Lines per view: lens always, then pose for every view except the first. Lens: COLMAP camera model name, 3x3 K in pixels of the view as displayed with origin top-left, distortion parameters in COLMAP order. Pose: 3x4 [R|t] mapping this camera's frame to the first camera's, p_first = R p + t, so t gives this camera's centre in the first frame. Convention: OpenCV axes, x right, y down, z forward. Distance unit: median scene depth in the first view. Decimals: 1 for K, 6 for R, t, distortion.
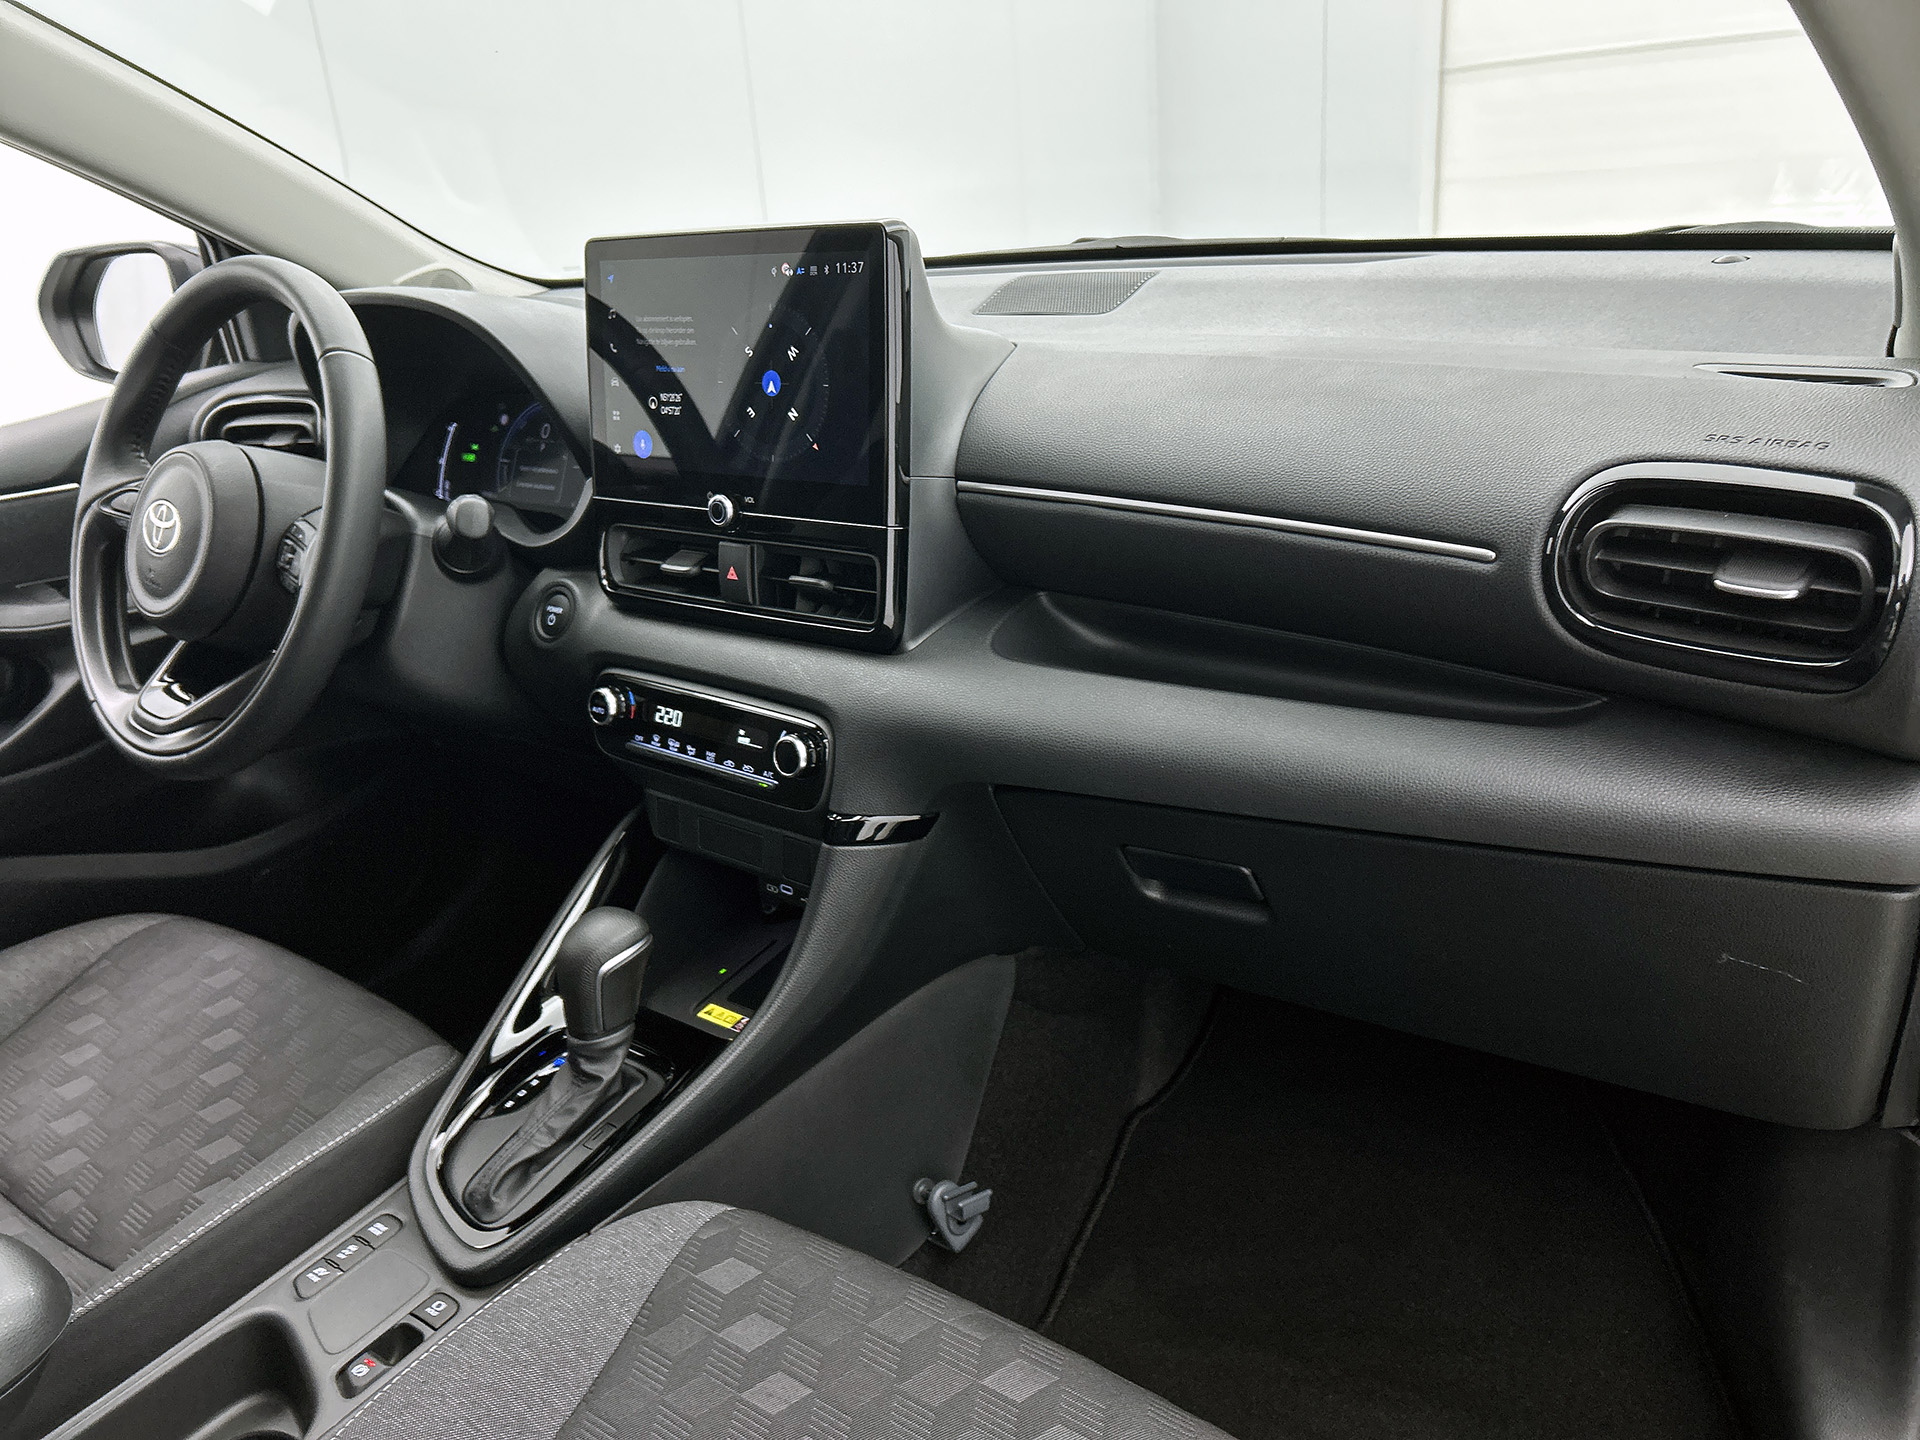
lens RADIAL K [[1446.8, 0, 959.5], [0, 1446.8, 728.5], [0, 0, 1]] dist [0.044918, -0.055585]
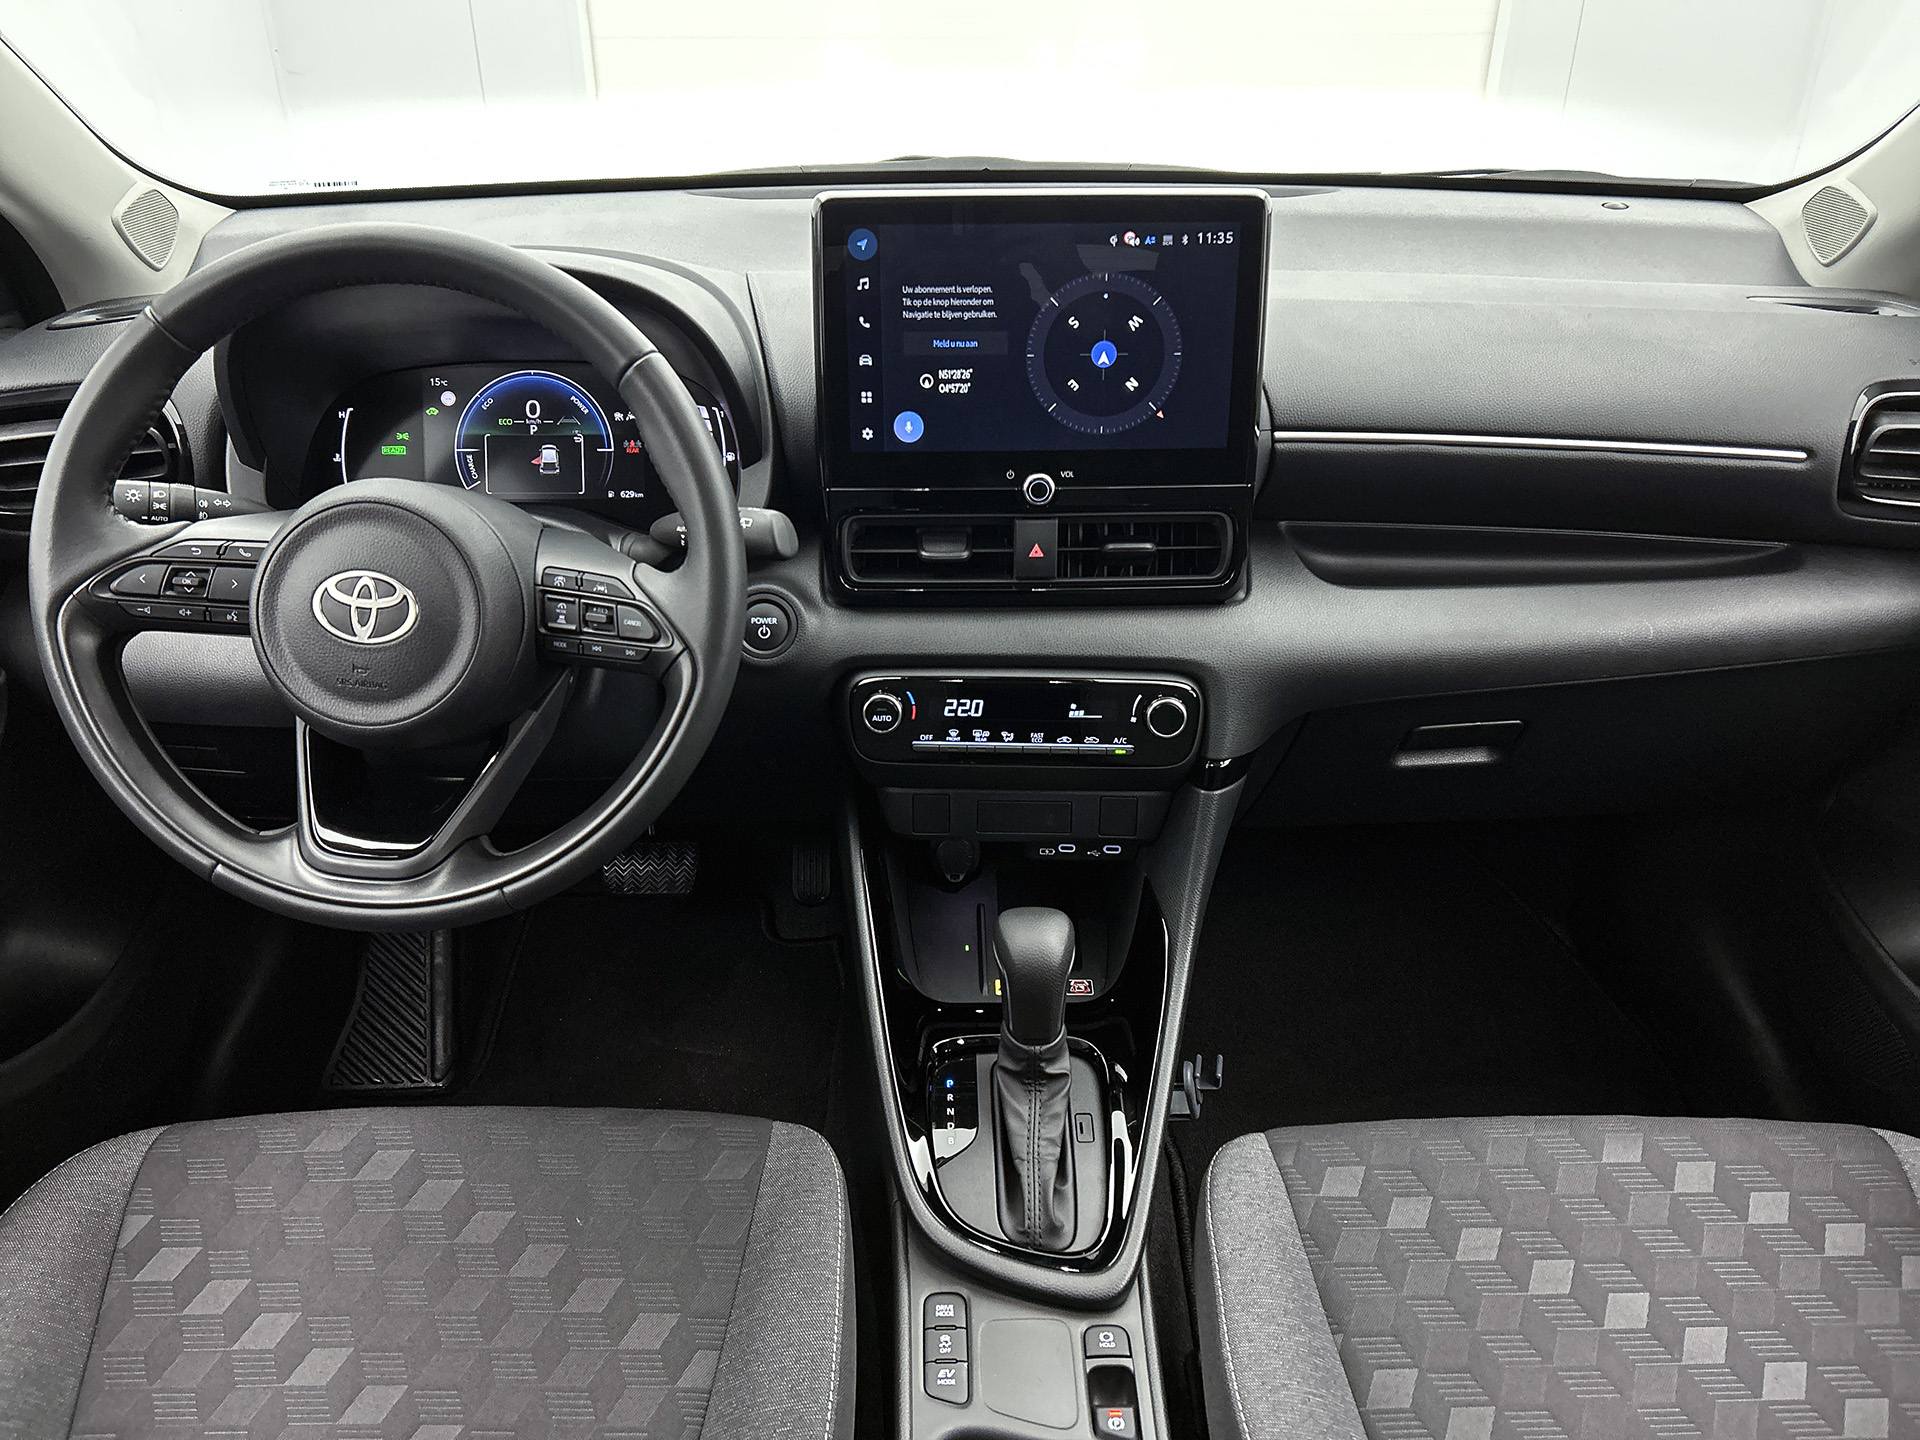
lens RADIAL K [[1446.8, 0, 949.6], [0, 1446.8, 722.3], [0, 0, 1]] dist [0.044918, -0.055585]
pose [[0.789954, -0.225986, 0.570003, -0.792300], [0.165947, 0.973708, 0.156058, -0.157211], [-0.590283, -0.028688, 0.806686, 0.243671]]
